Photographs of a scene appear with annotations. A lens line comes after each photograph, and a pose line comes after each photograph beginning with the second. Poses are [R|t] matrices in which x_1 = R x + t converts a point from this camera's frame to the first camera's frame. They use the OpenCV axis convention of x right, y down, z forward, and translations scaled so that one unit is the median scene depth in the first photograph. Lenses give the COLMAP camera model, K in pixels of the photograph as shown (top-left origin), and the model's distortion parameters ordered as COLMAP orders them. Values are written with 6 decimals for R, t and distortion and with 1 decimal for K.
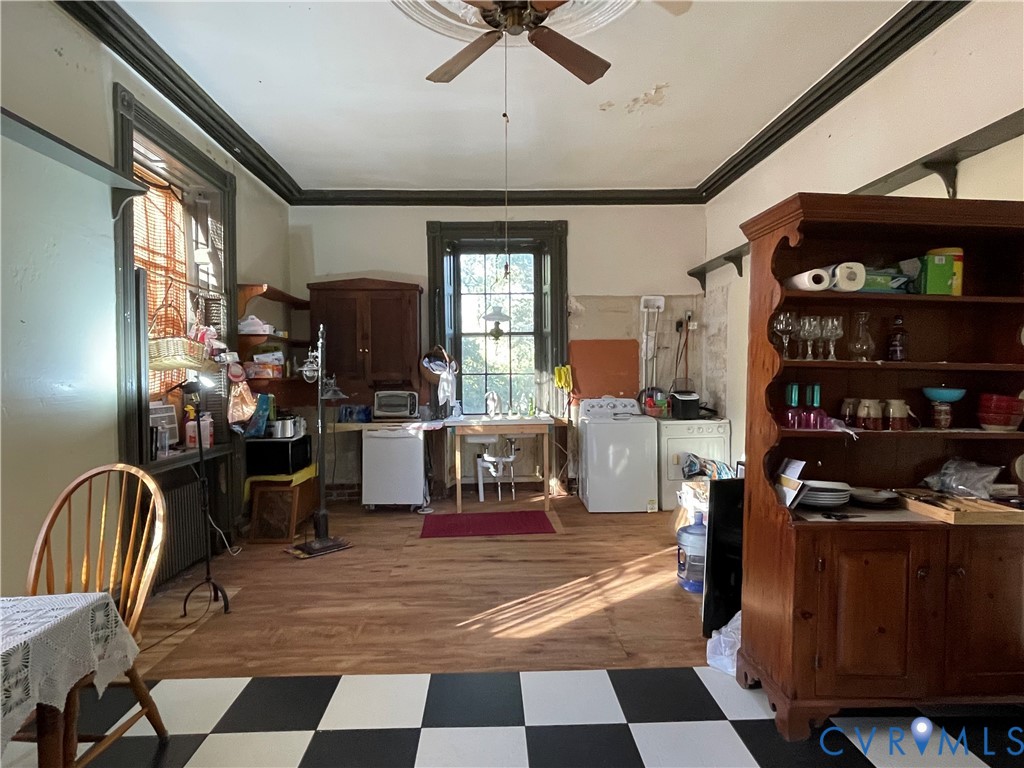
lens RADIAL K [[566.7, 0, 508.9], [0, 566.7, 383.3], [0, 0, 1]] dist [0.004804, -0.001591]
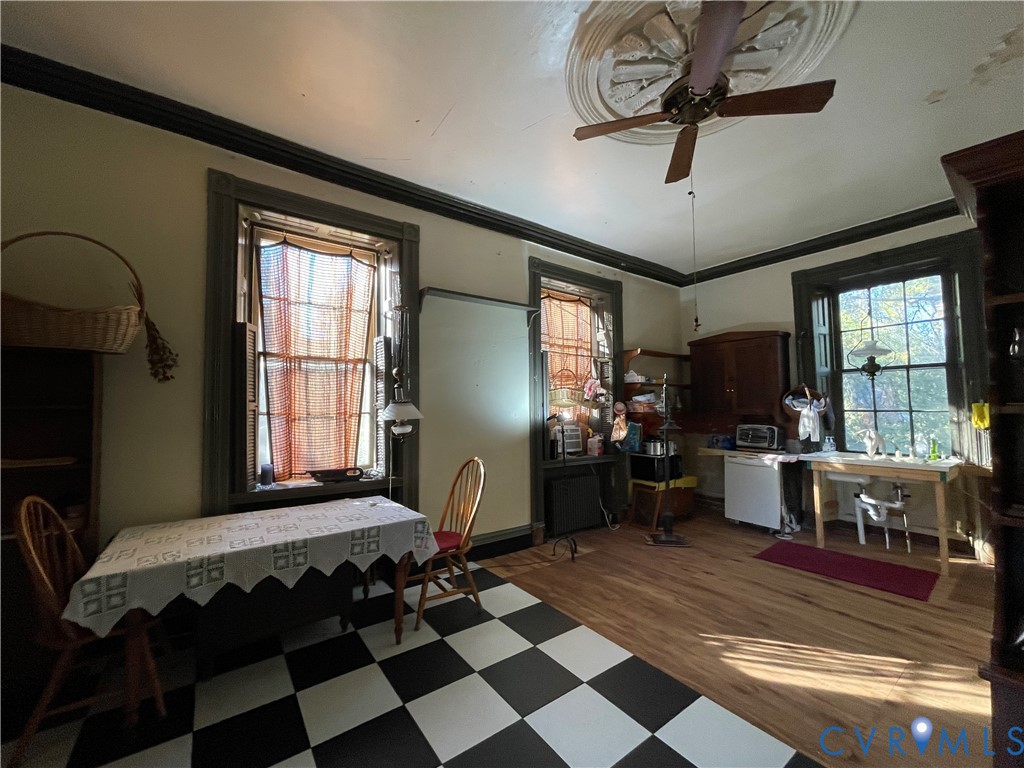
lens RADIAL K [[411.8, 0, 512.1], [0, 411.8, 385.4], [0, 0, 1]] dist [0.008527, -0.000478]
pose [[0.566341, -0.038284, -0.823281, 0.272350], [-0.016061, 0.998218, -0.057467, -0.012796], [0.824014, 0.045769, 0.564717, 0.135274]]
